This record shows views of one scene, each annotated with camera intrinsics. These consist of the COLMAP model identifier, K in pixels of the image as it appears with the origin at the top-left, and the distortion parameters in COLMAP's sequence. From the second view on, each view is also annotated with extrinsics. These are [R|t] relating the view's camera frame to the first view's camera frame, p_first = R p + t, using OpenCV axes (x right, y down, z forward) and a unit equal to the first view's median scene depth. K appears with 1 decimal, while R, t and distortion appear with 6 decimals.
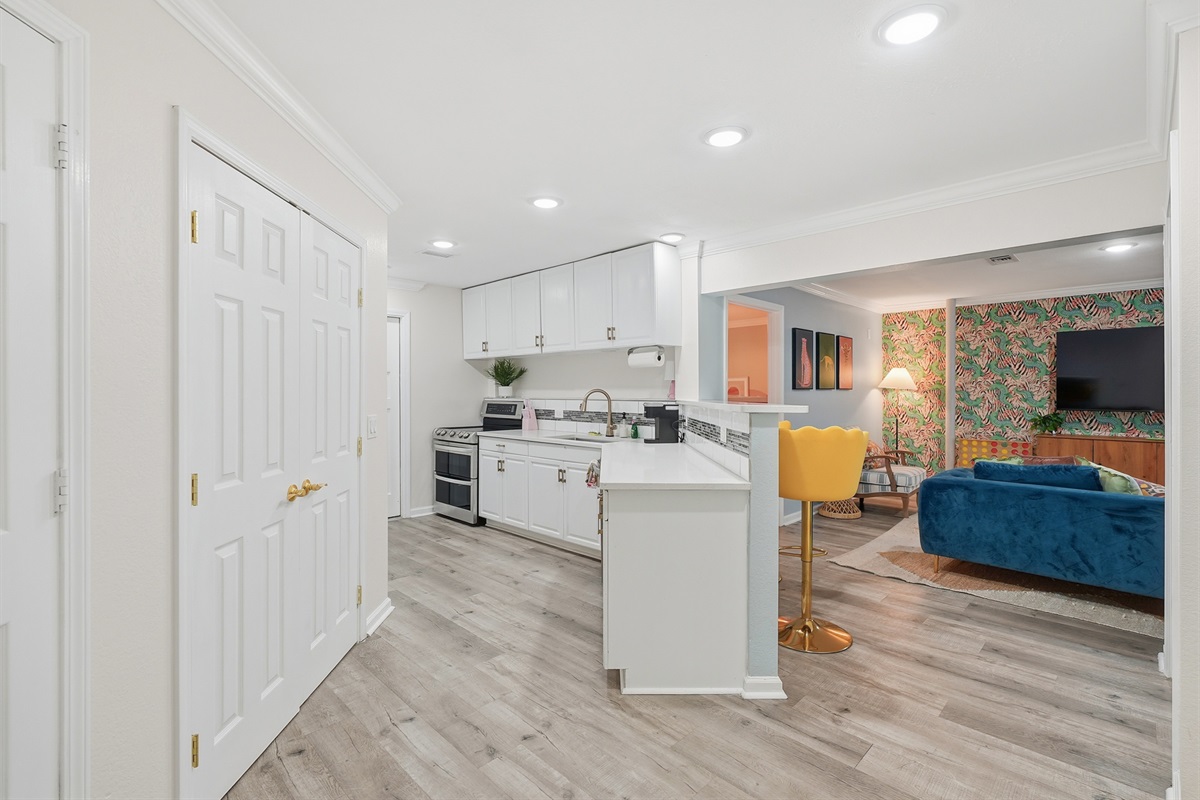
lens RADIAL K [[551.0, 0, 611.3], [0, 551.0, 395.5], [0, 0, 1]] dist [-0.004977, 0.002115]
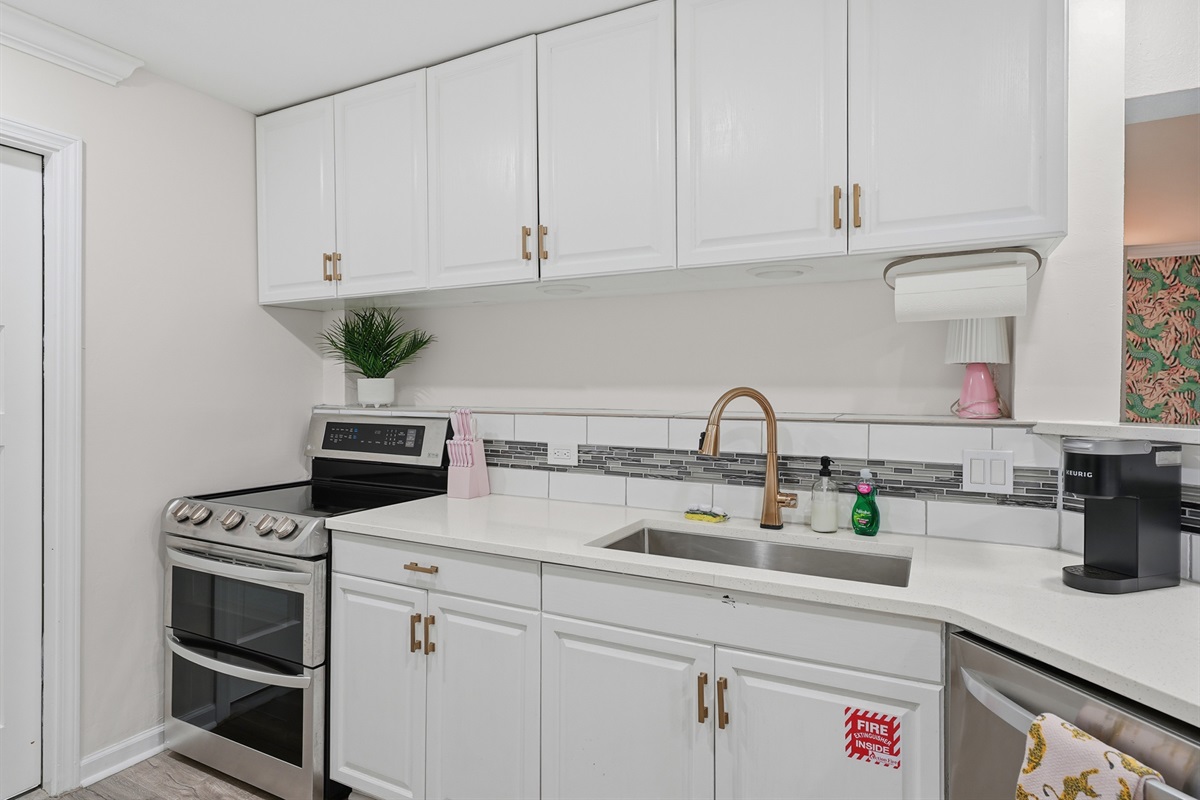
lens RADIAL K [[649.8, 0, 602.9], [0, 649.8, 391.3], [0, 0, 1]] dist [-0.006367, 0.001066]
pose [[0.955244, 0.004611, 0.295783, -0.212650], [-0.003320, 0.999983, -0.004864, -0.006734], [-0.295800, 0.003664, 0.955243, 0.623871]]
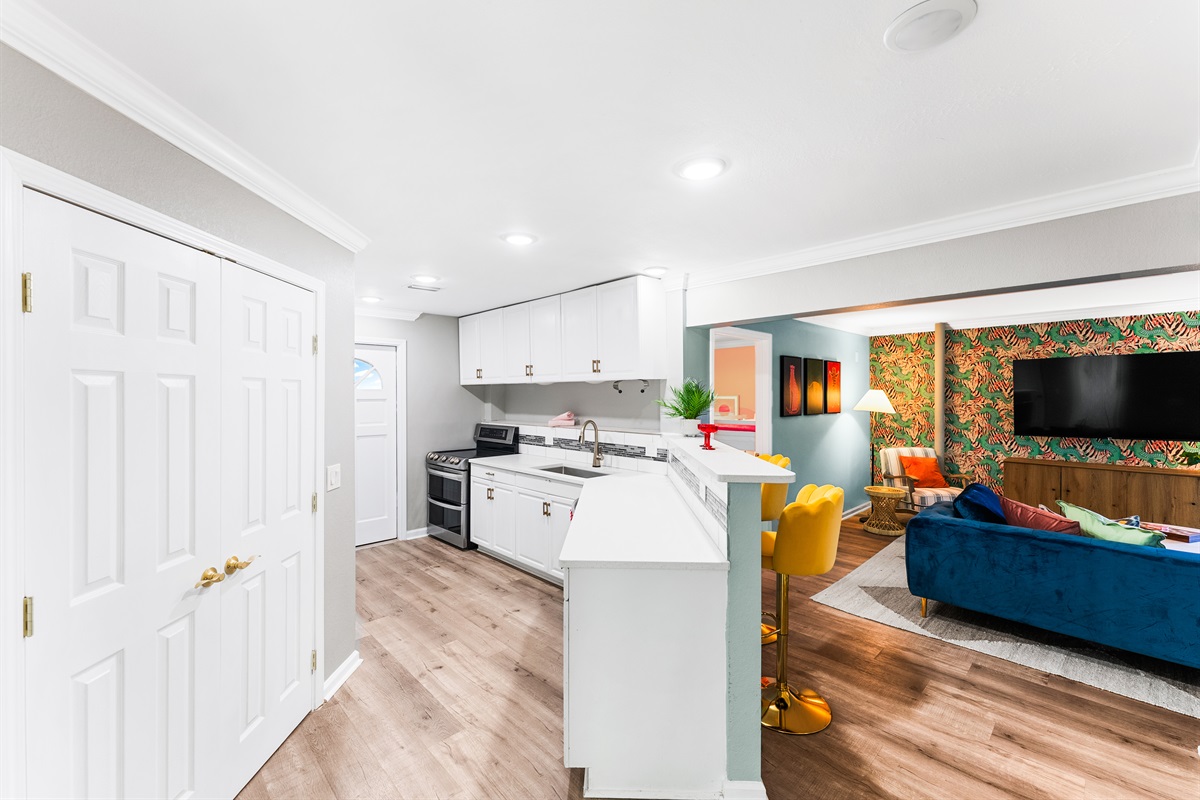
lens RADIAL K [[495.8, 0, 602.7], [0, 495.8, 399.5], [0, 0, 1]] dist [0.005186, -0.001096]
pose [[0.999555, -0.000245, -0.029836, 0.034226], [0.000269, 1.000000, 0.000825, -0.047224], [0.029836, -0.000833, 0.999554, 0.092272]]
